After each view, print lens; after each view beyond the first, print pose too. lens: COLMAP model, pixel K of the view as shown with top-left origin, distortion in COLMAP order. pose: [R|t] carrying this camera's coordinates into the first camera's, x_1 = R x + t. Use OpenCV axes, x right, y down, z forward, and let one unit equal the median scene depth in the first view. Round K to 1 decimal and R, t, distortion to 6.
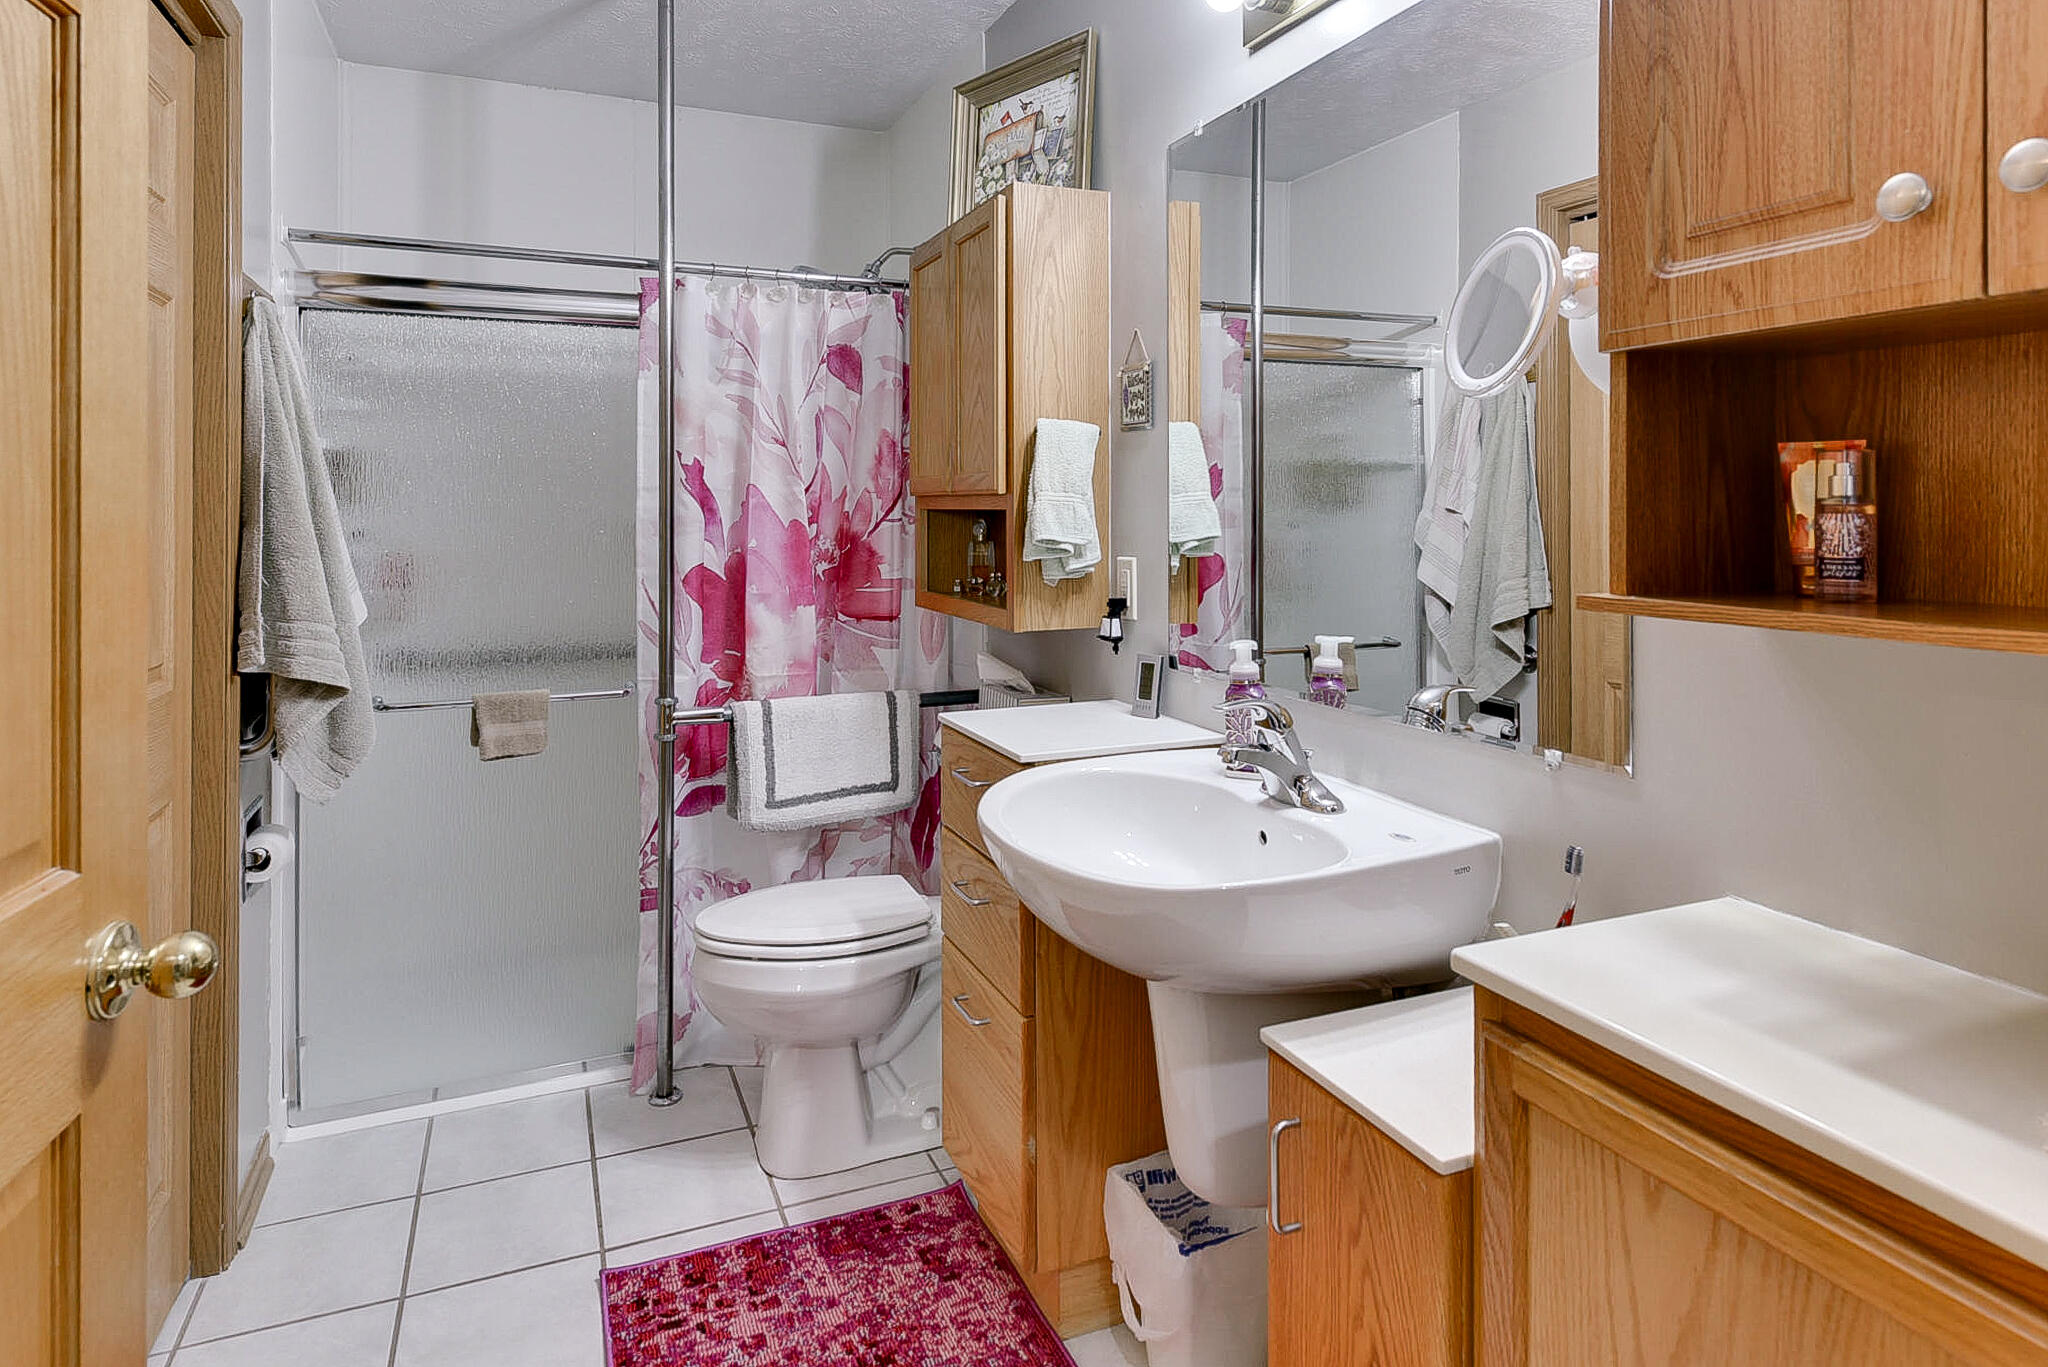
lens RADIAL K [[1144.8, 0, 1023.1], [0, 1144.8, 513.0], [0, 0, 1]] dist [0.007341, -0.000231]
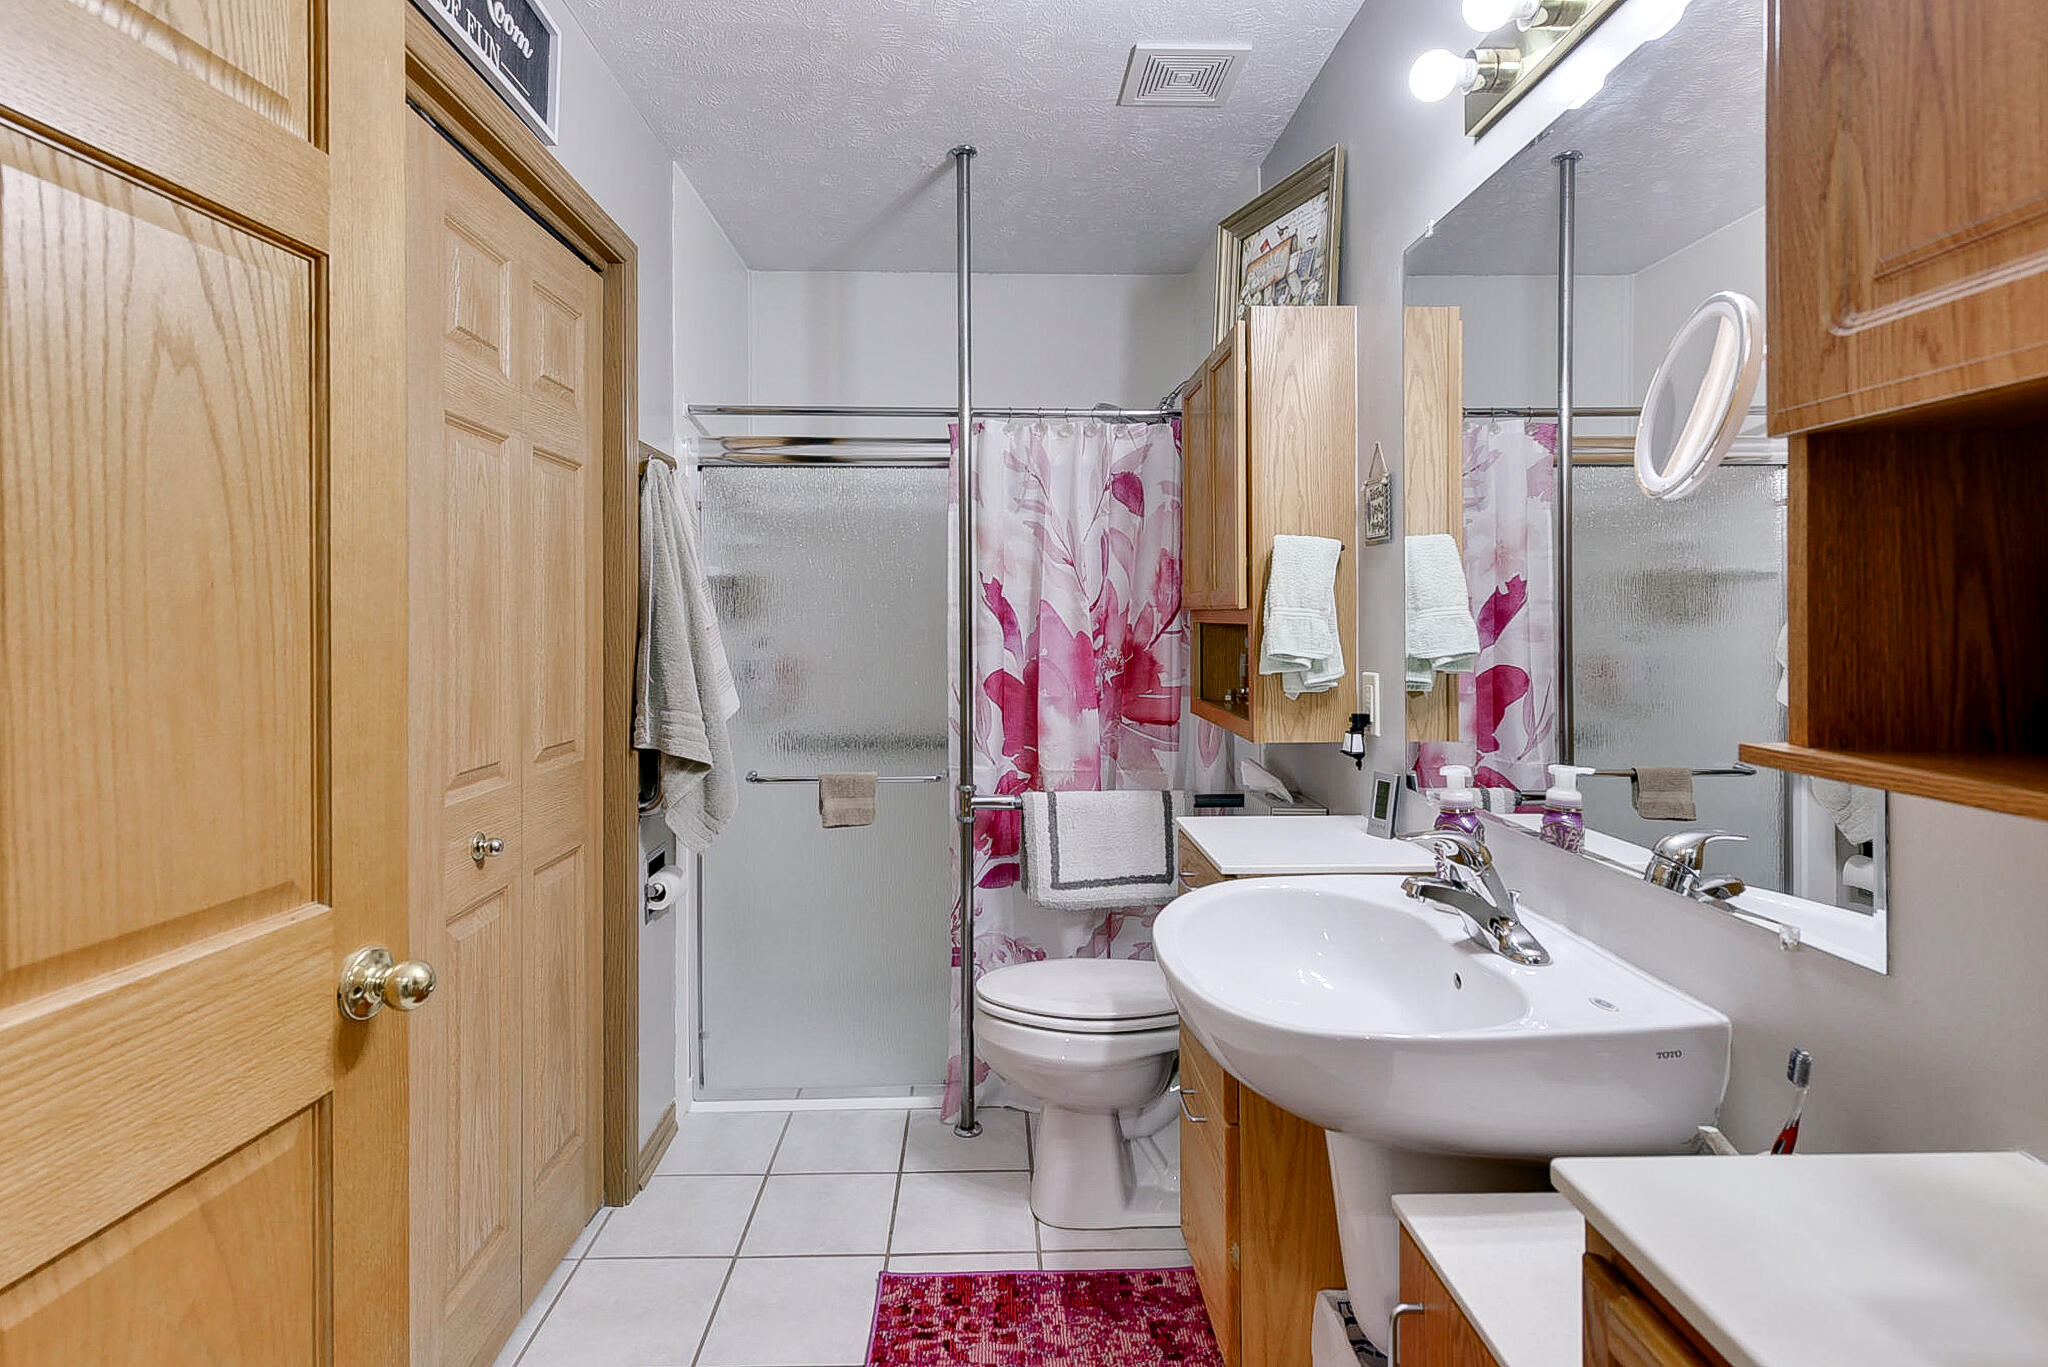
lens RADIAL K [[1012.1, 0, 1019.8], [0, 1012.1, 620.5], [0, 0, 1]] dist [0.012135, -0.006785]
pose [[0.933368, 0.001362, -0.358919, 0.122340], [-0.001468, 0.999999, -0.000022, -0.006138], [0.358919, 0.000547, 0.933369, 0.073024]]
